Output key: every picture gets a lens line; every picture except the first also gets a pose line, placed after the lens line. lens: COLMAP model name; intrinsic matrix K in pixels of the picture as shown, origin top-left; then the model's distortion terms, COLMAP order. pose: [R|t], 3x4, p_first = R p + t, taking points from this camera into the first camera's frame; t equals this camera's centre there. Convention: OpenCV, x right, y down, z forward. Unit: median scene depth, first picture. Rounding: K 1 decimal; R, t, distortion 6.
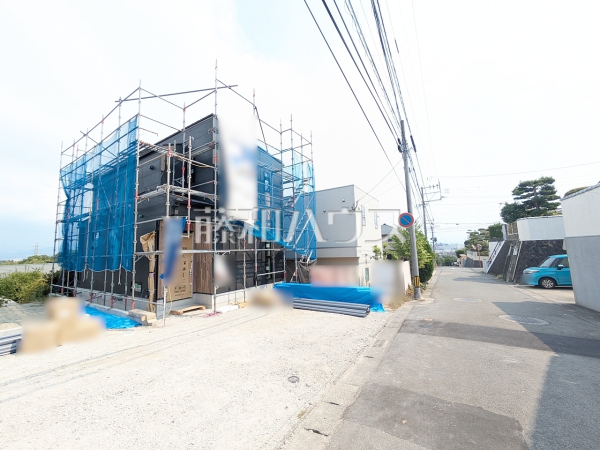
lens RADIAL K [[238.9, 0, 300.1], [0, 238.9, 229.0], [0, 0, 1]] dist [0.001290, -0.000030]
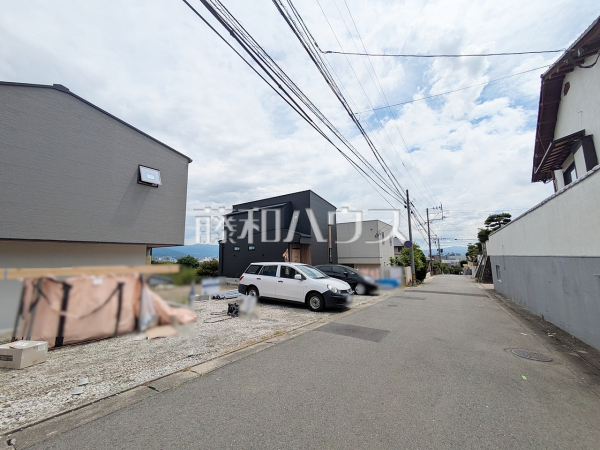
lens RADIAL K [[238.9, 0, 298.7], [0, 238.9, 224.0], [0, 0, 1]] dist [0.001290, -0.000030]
pose [[0.998969, 0.015179, -0.042793, -0.290043], [-0.017244, 0.998684, -0.048307, -0.074896], [0.042004, 0.048995, 0.997915, -0.776320]]
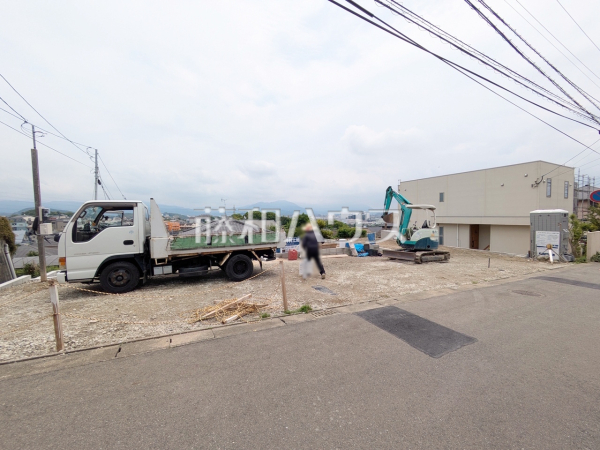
lens RADIAL K [[238.9, 0, 296.2], [0, 238.9, 223.4], [0, 0, 1]] dist [0.001290, -0.000030]
pose [[0.854492, 0.039415, -0.517966, -0.177907], [0.028489, 0.992061, 0.122491, -0.072082], [0.518682, -0.119424, 0.846585, -0.639531]]
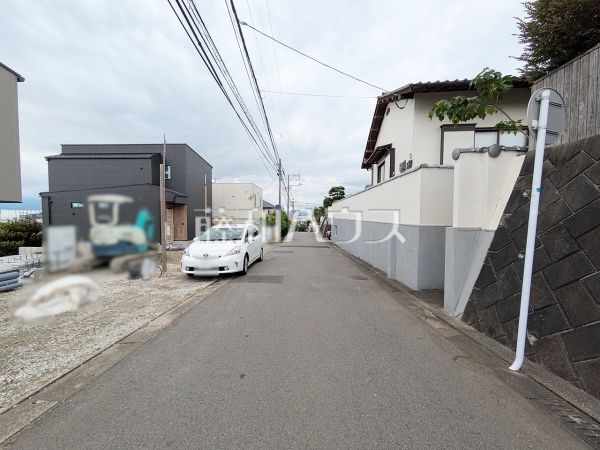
lens RADIAL K [[238.9, 0, 303.6], [0, 238.9, 225.3], [0, 0, 1]] dist [0.001290, -0.000030]
pose [[0.855515, 0.017887, 0.517469, -0.412001], [-0.081035, 0.991713, 0.099693, -0.093449], [-0.511397, -0.127222, 0.849875, -0.844849]]
